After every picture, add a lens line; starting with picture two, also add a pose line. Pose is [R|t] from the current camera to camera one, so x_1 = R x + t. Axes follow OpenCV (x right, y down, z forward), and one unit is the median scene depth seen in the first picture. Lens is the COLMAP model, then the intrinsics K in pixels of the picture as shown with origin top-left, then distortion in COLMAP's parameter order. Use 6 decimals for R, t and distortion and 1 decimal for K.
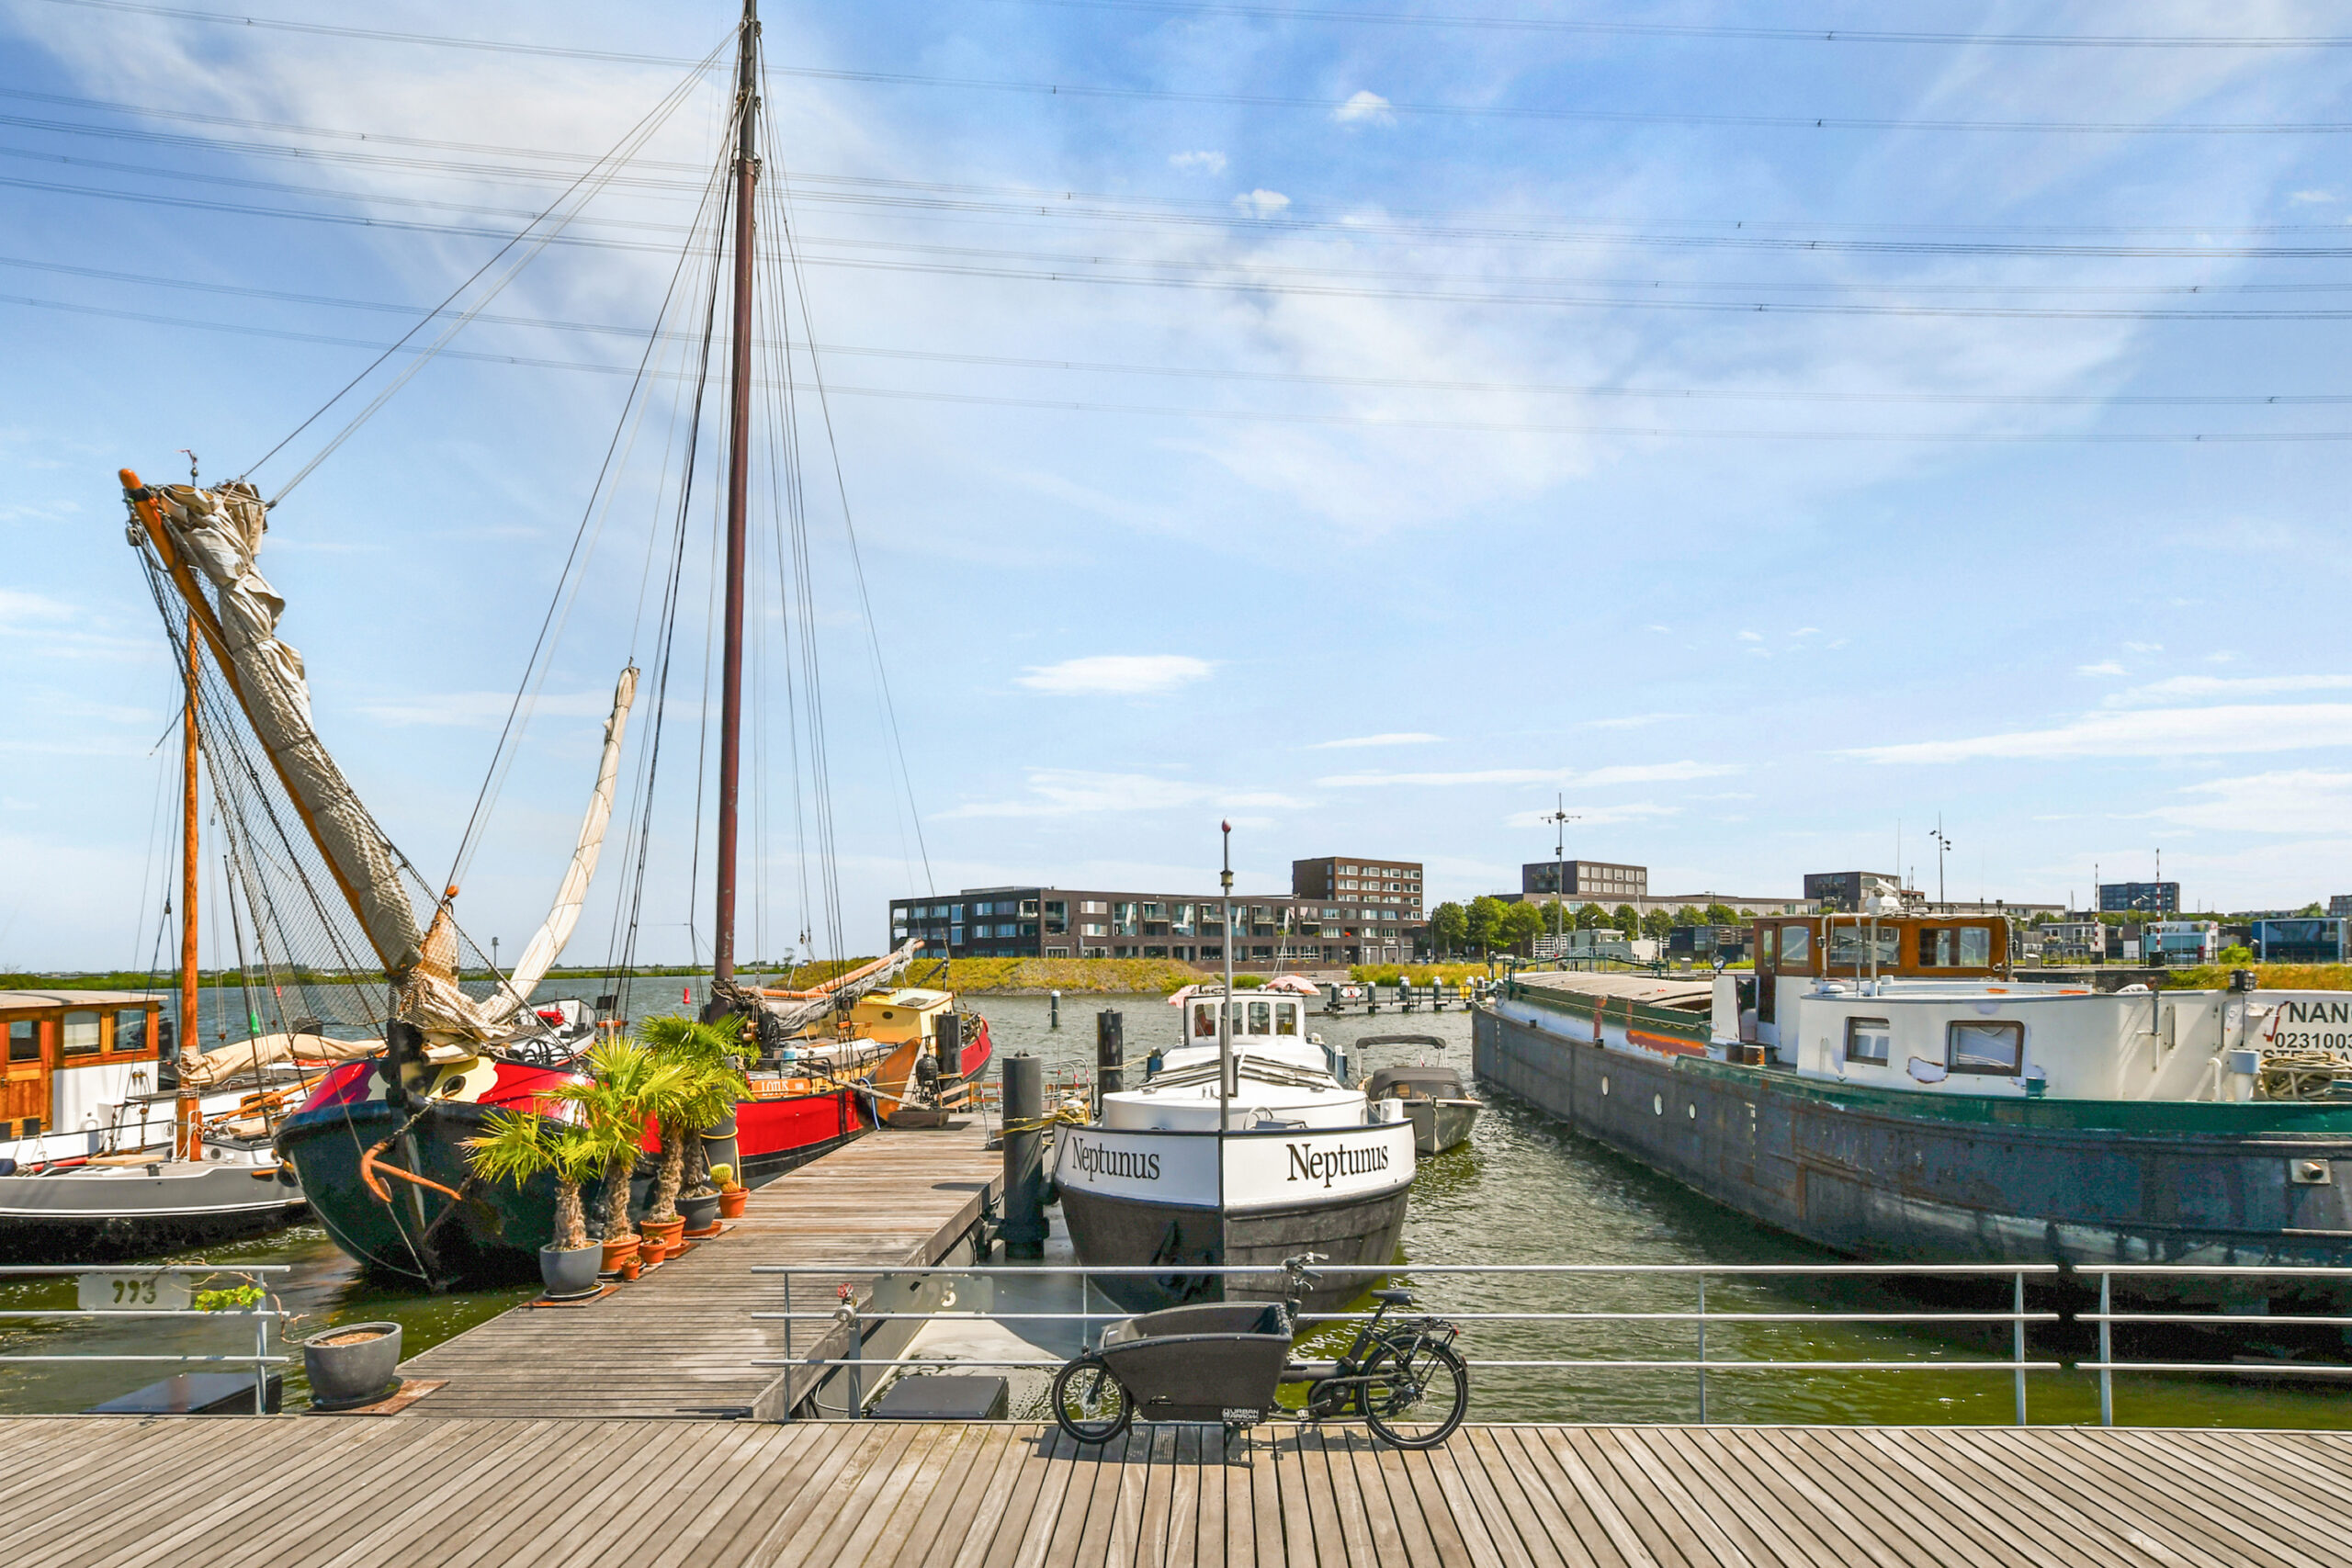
lens RADIAL K [[1152.4, 0, 1151.5], [0, 1152.4, 782.7], [0, 0, 1]] dist [-0.027347, 0.042175]
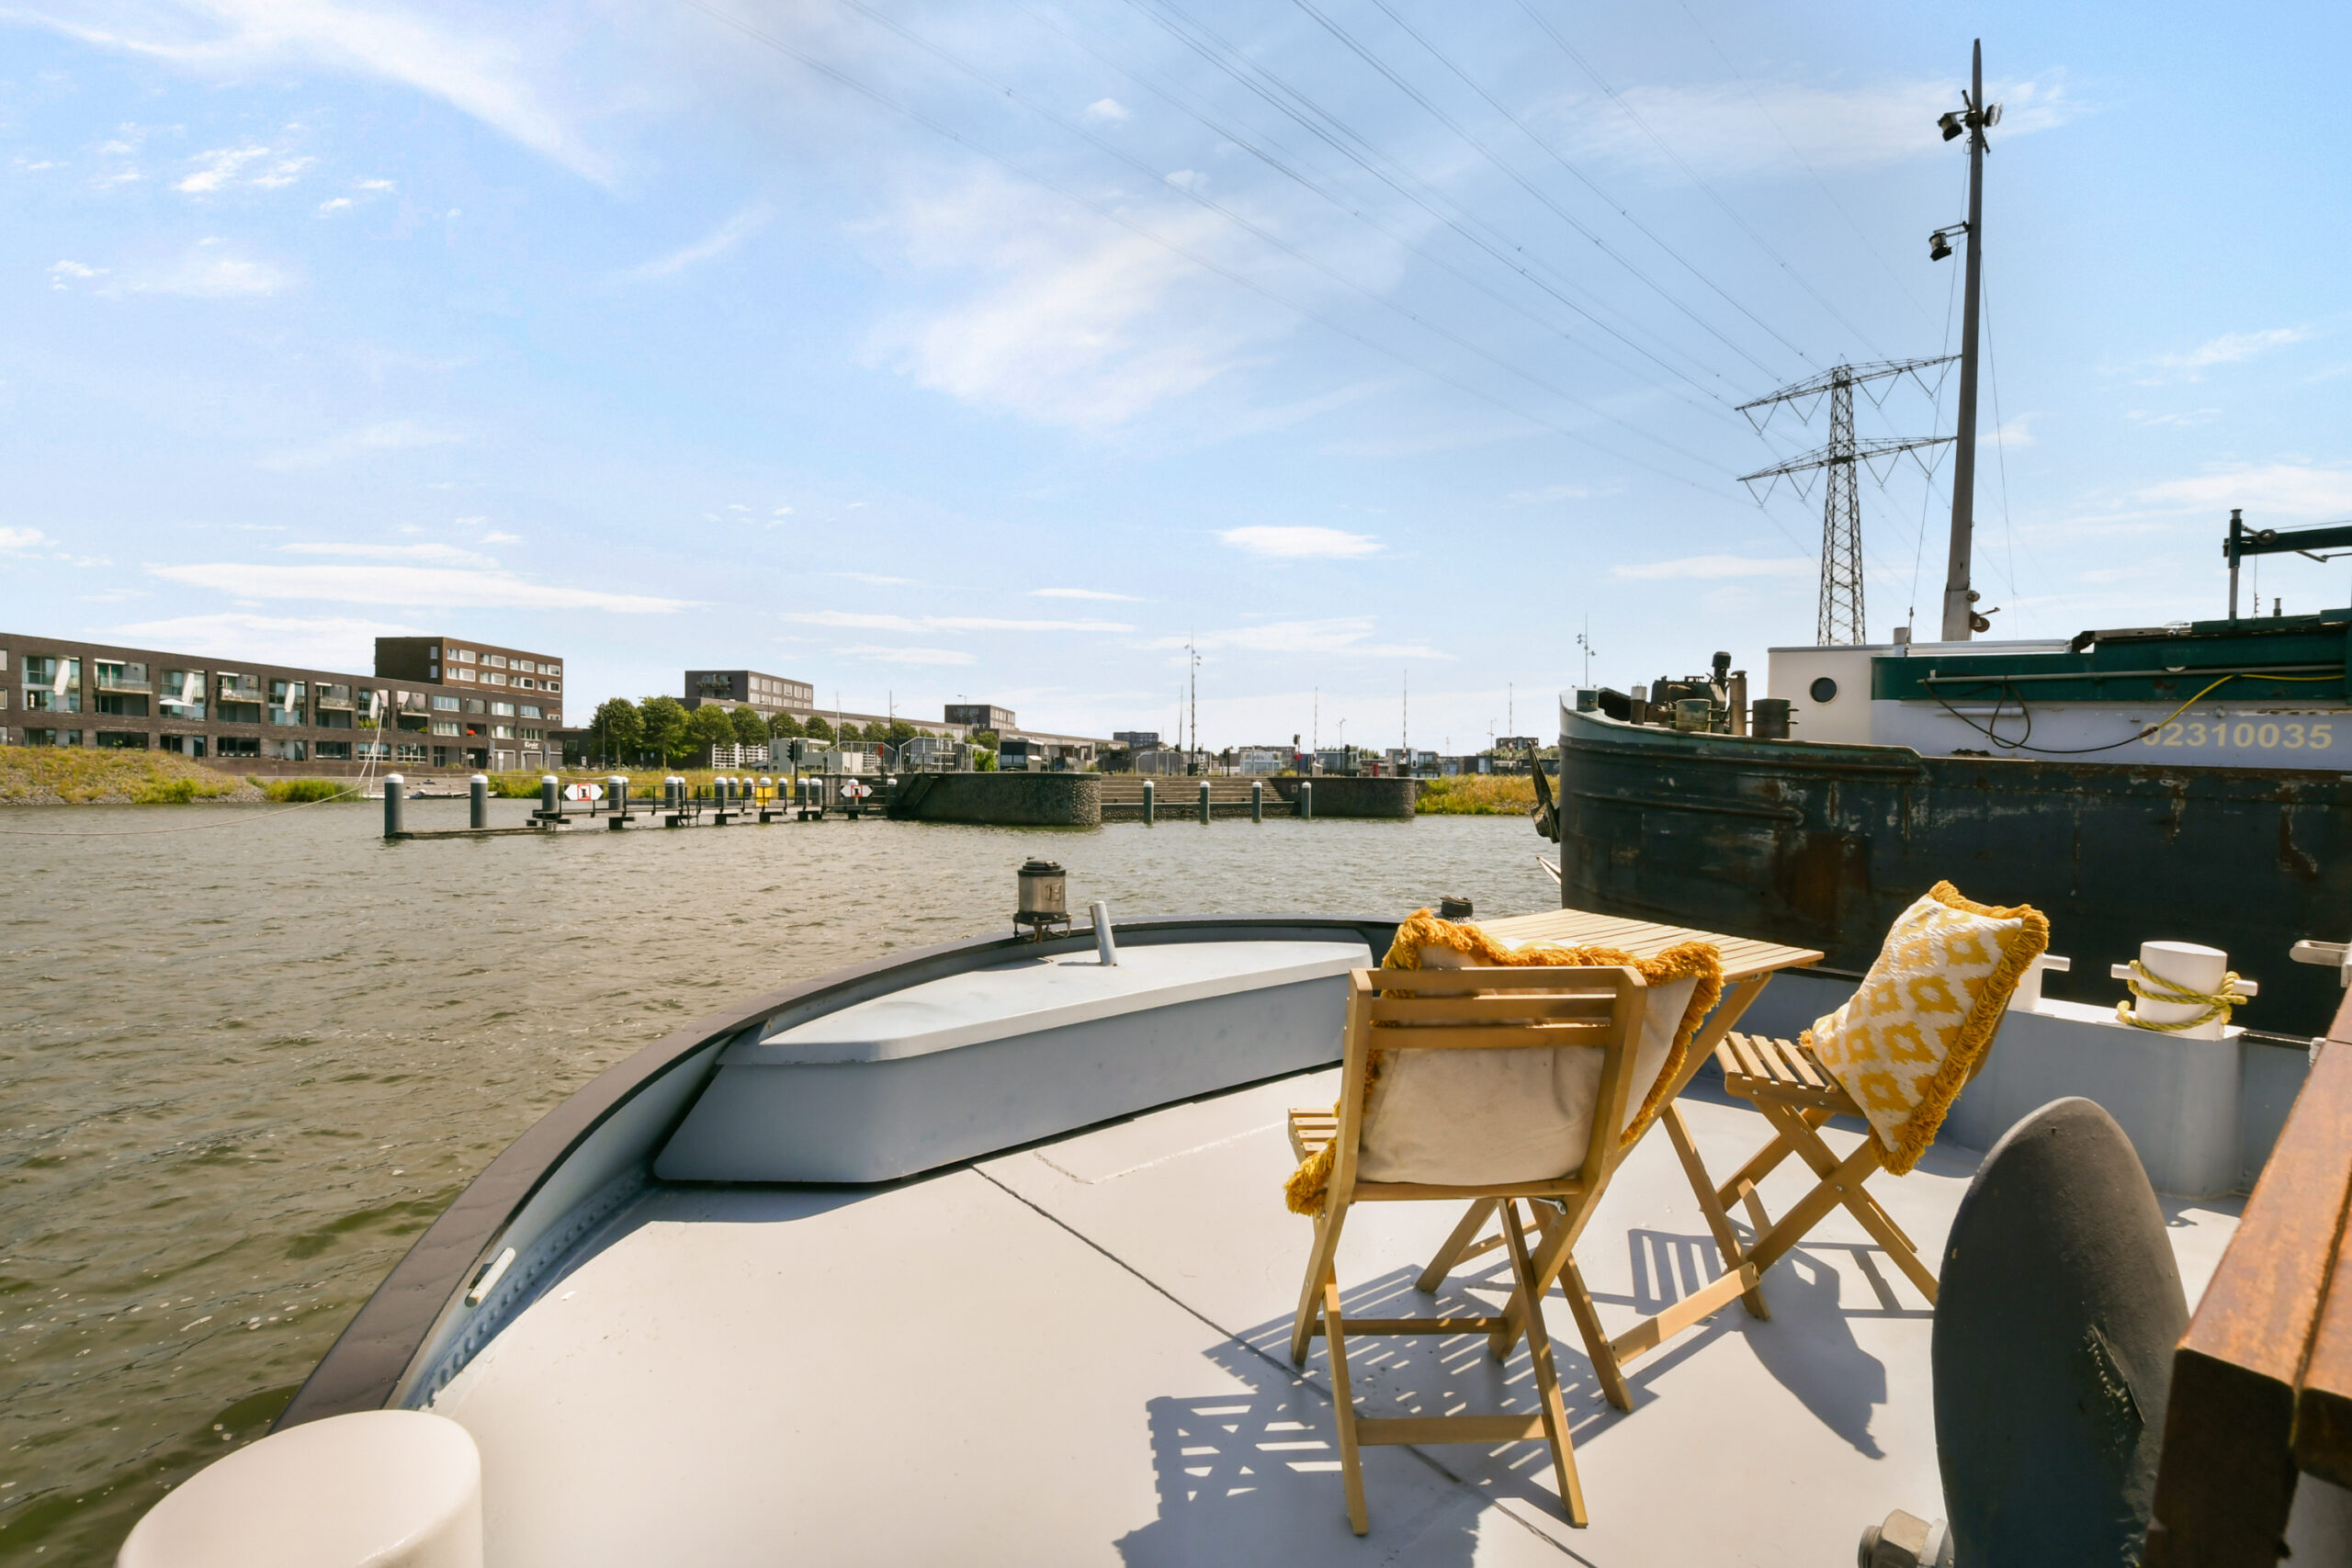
lens RADIAL K [[1116.2, 0, 1190.5], [0, 1116.2, 802.8], [0, 0, 1]] dist [-0.018048, 0.000755]
pose [[0.716520, 0.003986, 0.697556, 0.003376], [-0.121705, 0.985360, 0.119384, 0.039154], [-0.686868, -0.170437, 0.706515, 0.185936]]
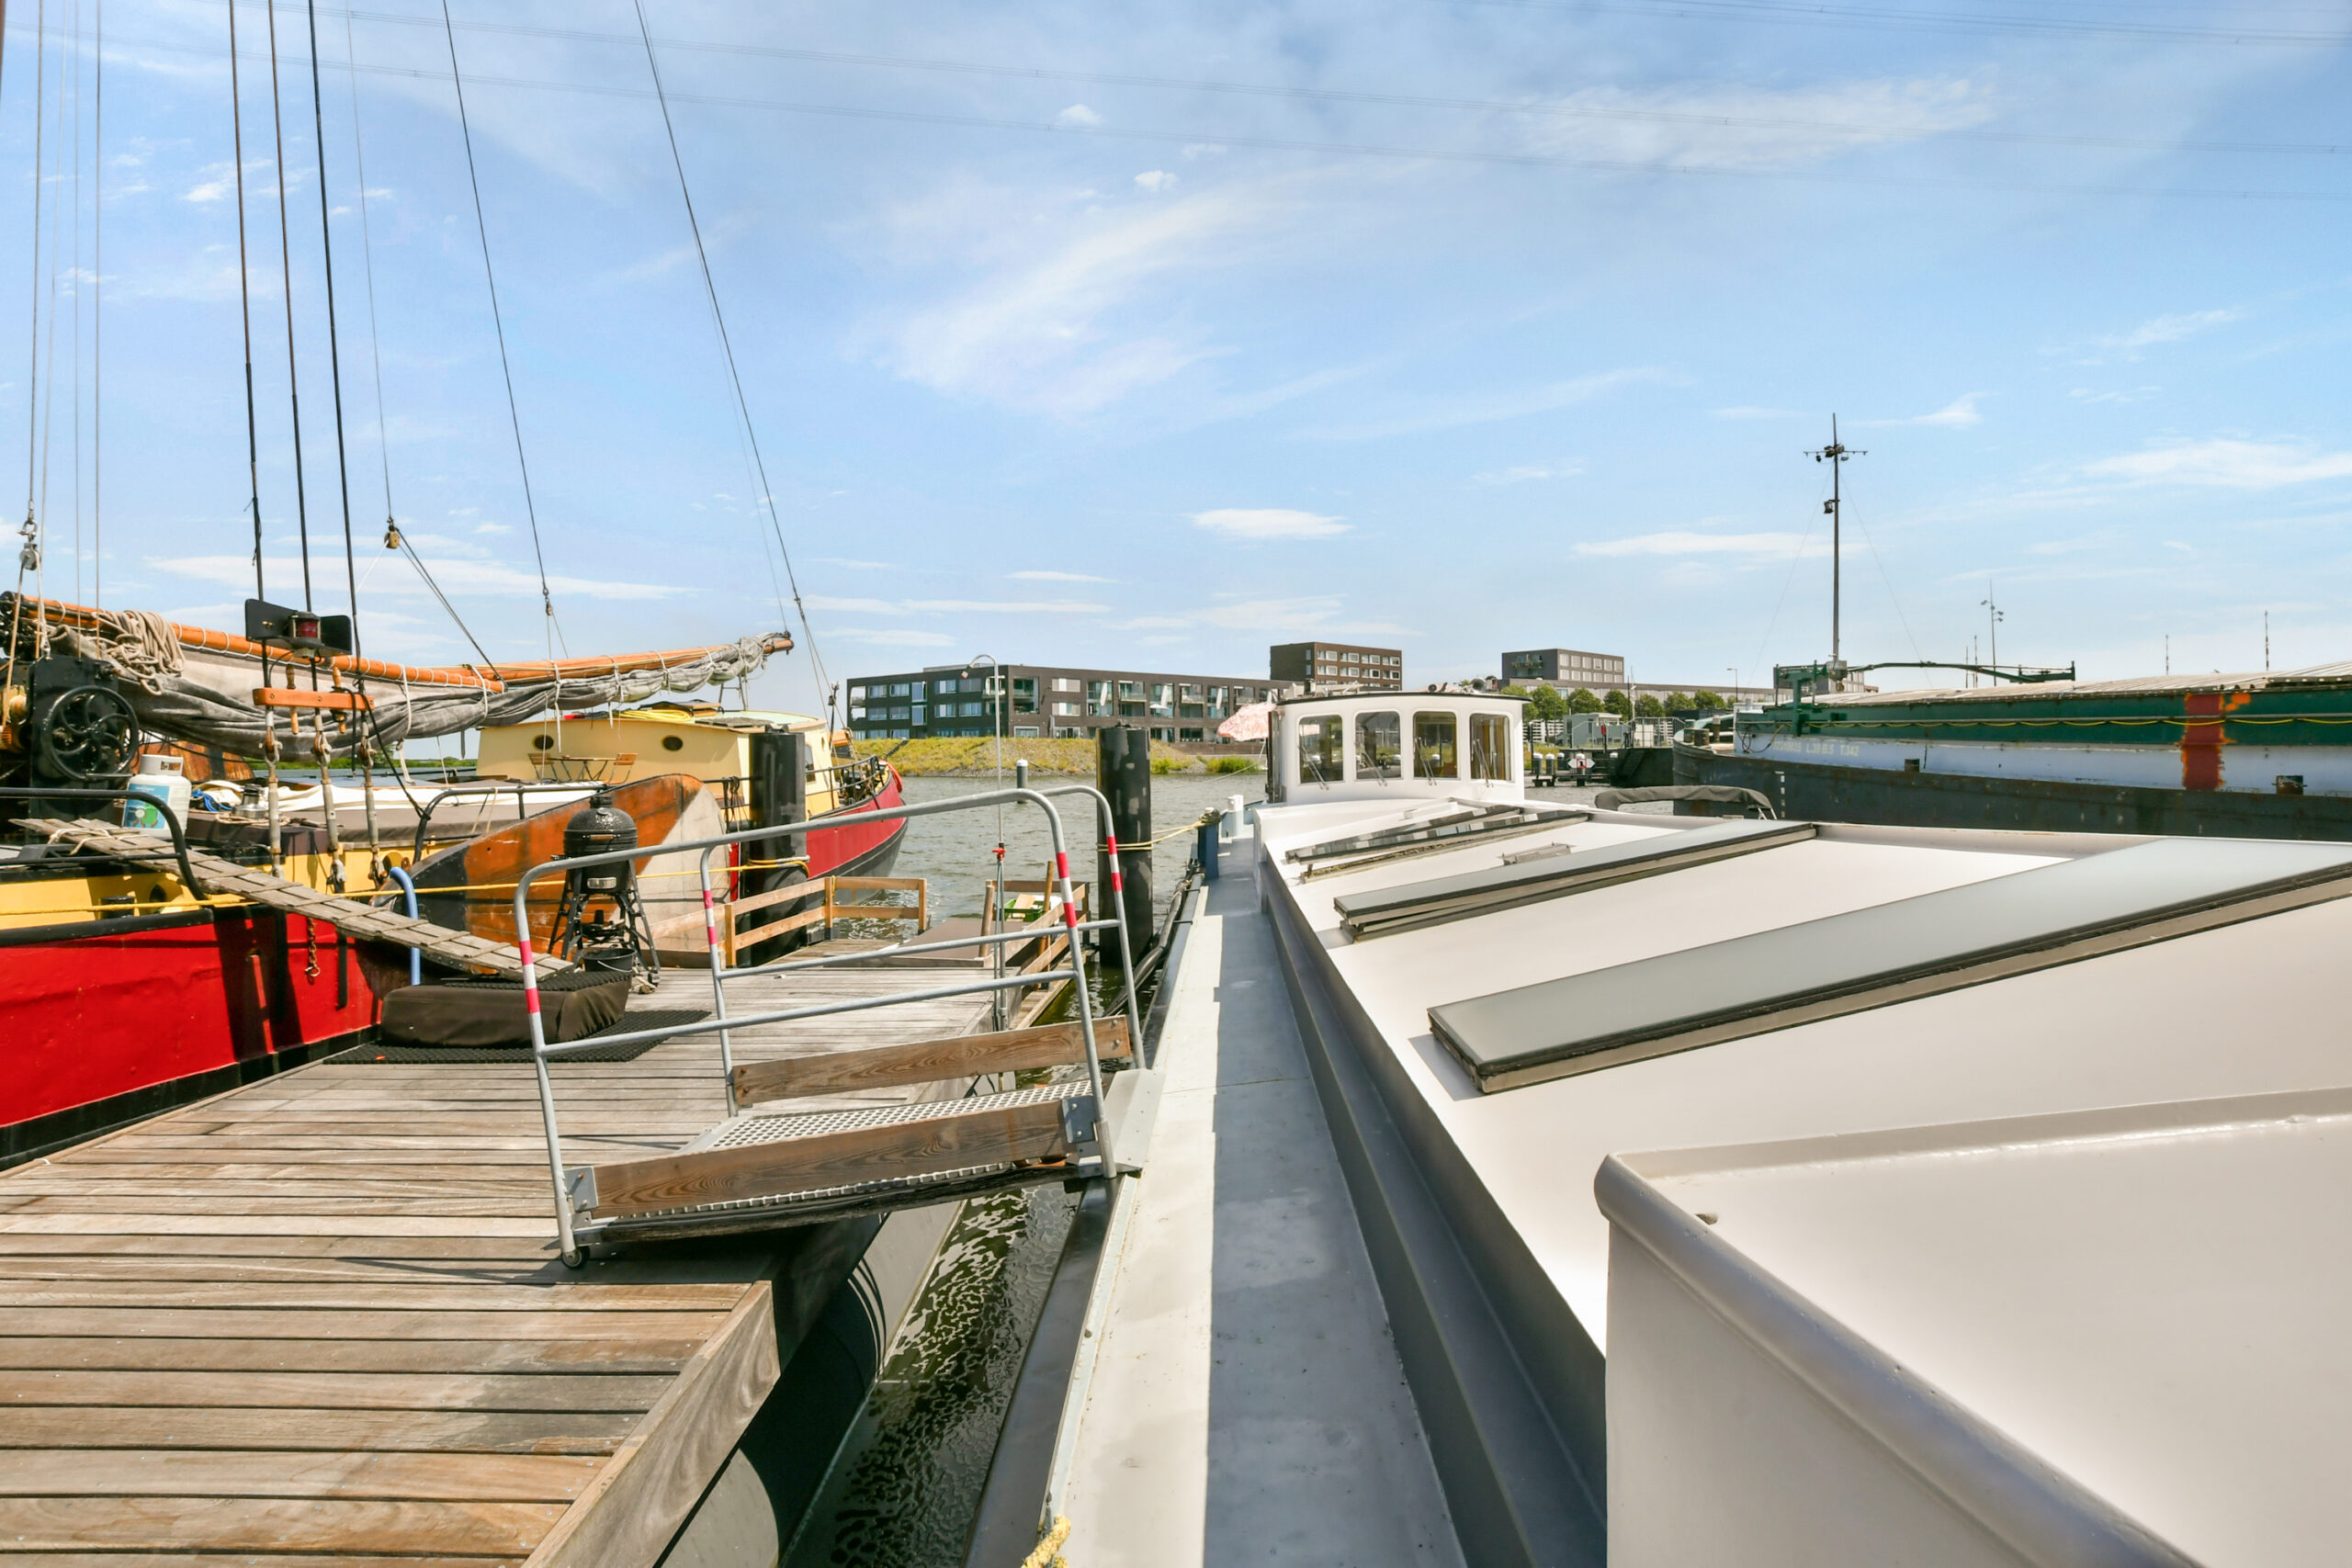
lens RADIAL K [[1129.6, 0, 1161.3], [0, 1129.6, 708.0], [0, 0, 1]] dist [-0.027198, 0.000154]
pose [[0.999320, 0.005060, 0.036528, -0.006114], [-0.009144, 0.993609, 0.112507, 0.022238], [-0.035725, -0.112765, 0.992979, 0.087080]]
